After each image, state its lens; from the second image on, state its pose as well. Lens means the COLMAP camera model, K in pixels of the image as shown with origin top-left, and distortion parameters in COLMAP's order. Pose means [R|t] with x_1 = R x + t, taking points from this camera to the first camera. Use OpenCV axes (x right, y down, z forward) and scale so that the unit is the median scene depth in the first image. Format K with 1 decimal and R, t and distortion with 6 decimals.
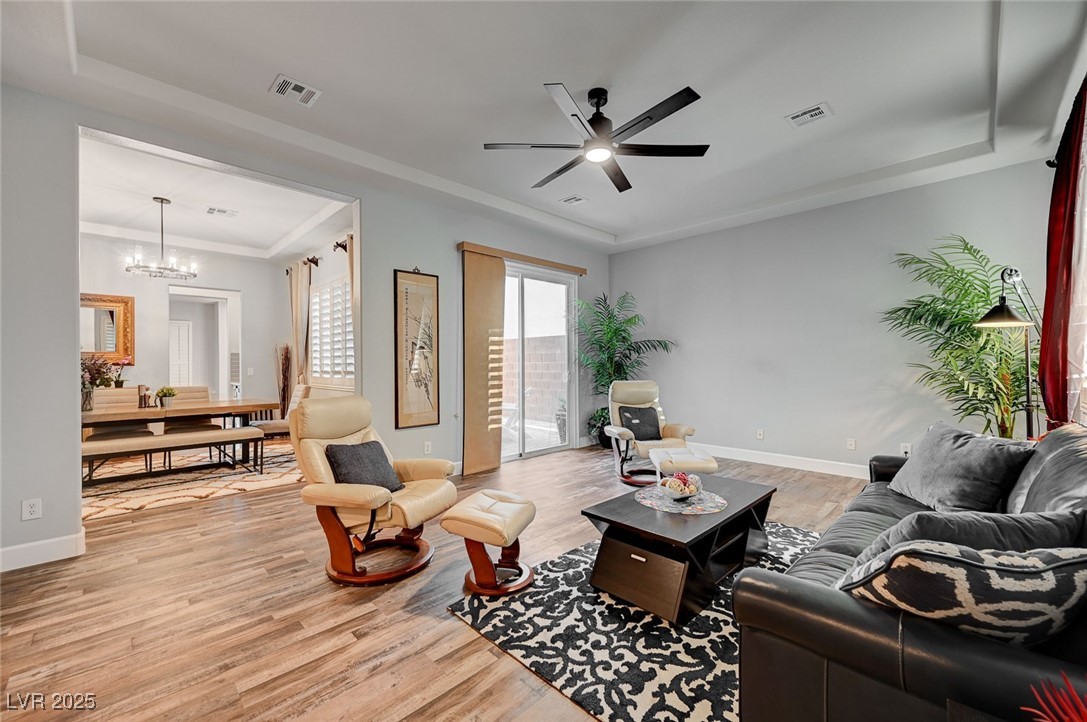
lens RADIAL K [[431.8, 0, 541.2], [0, 431.8, 360.3], [0, 0, 1]] dist [-0.001378, 0.000627]
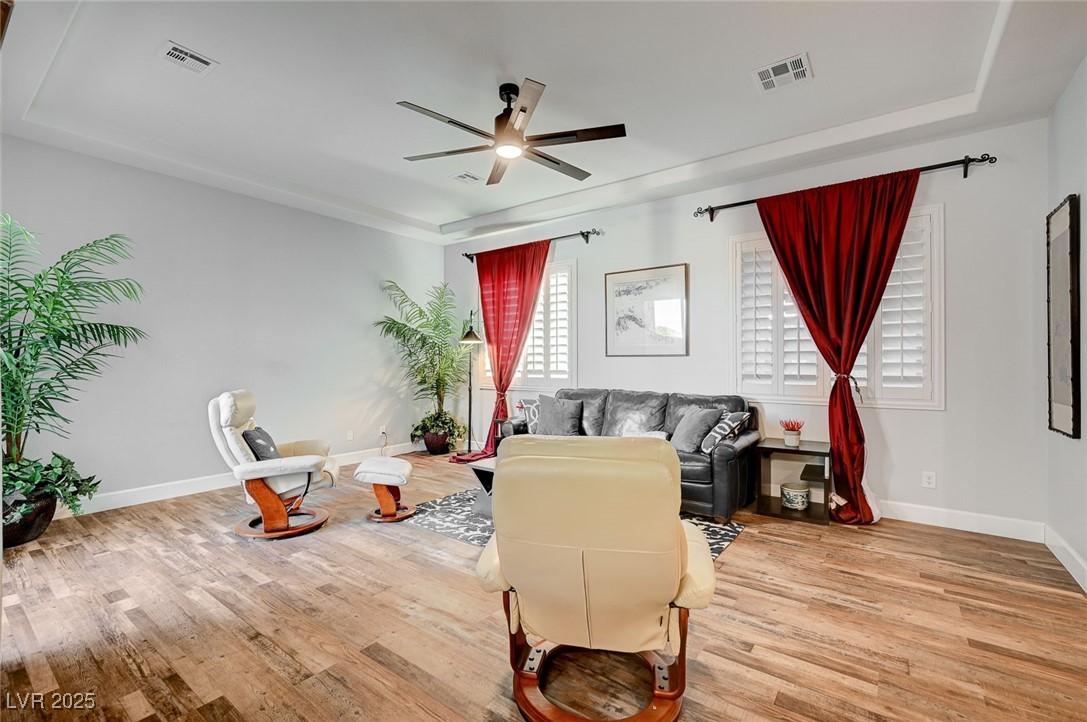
lens RADIAL K [[480.9, 0, 535.7], [0, 480.9, 357.8], [0, 0, 1]] dist [-0.007004, -0.000044]
pose [[-0.144539, 0.014390, 0.989394, -1.173135], [-0.006360, 0.999860, -0.015471, 0.014288], [-0.989479, -0.008528, -0.144427, 1.349265]]
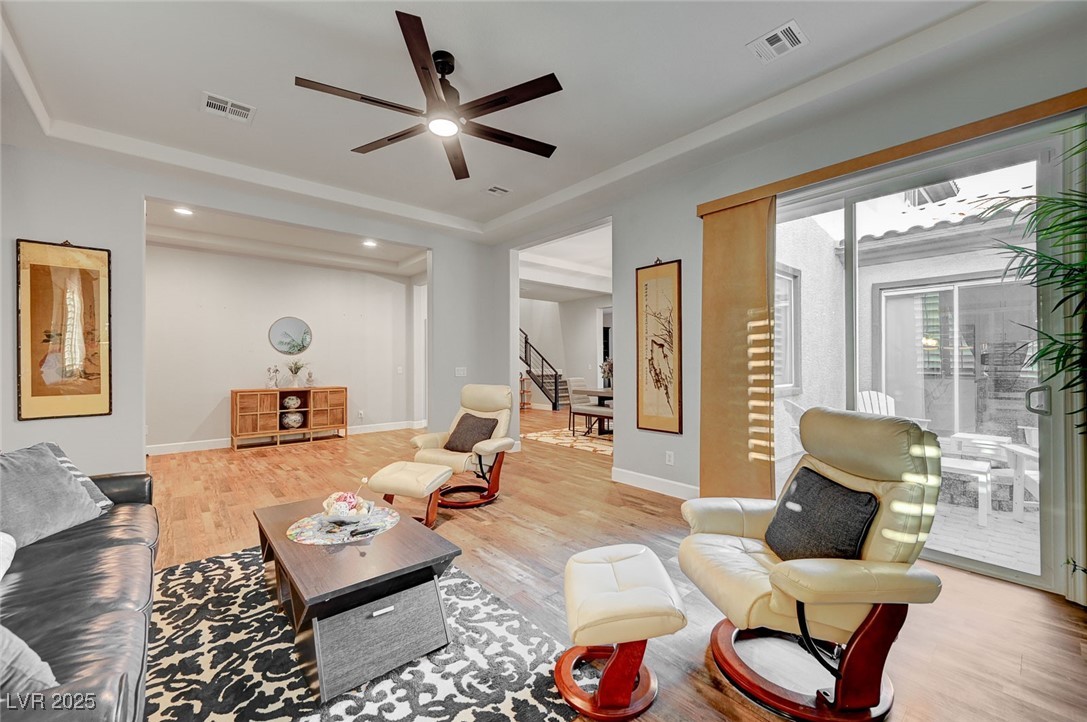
lens RADIAL K [[431.8, 0, 546.2], [0, 431.8, 362.7], [0, 0, 1]] dist [-0.001378, 0.000627]
pose [[-0.050729, 0.007321, -0.998686, 1.232795], [0.007555, 0.999947, 0.006946, -0.001825], [0.998684, -0.007193, -0.050782, 1.539724]]
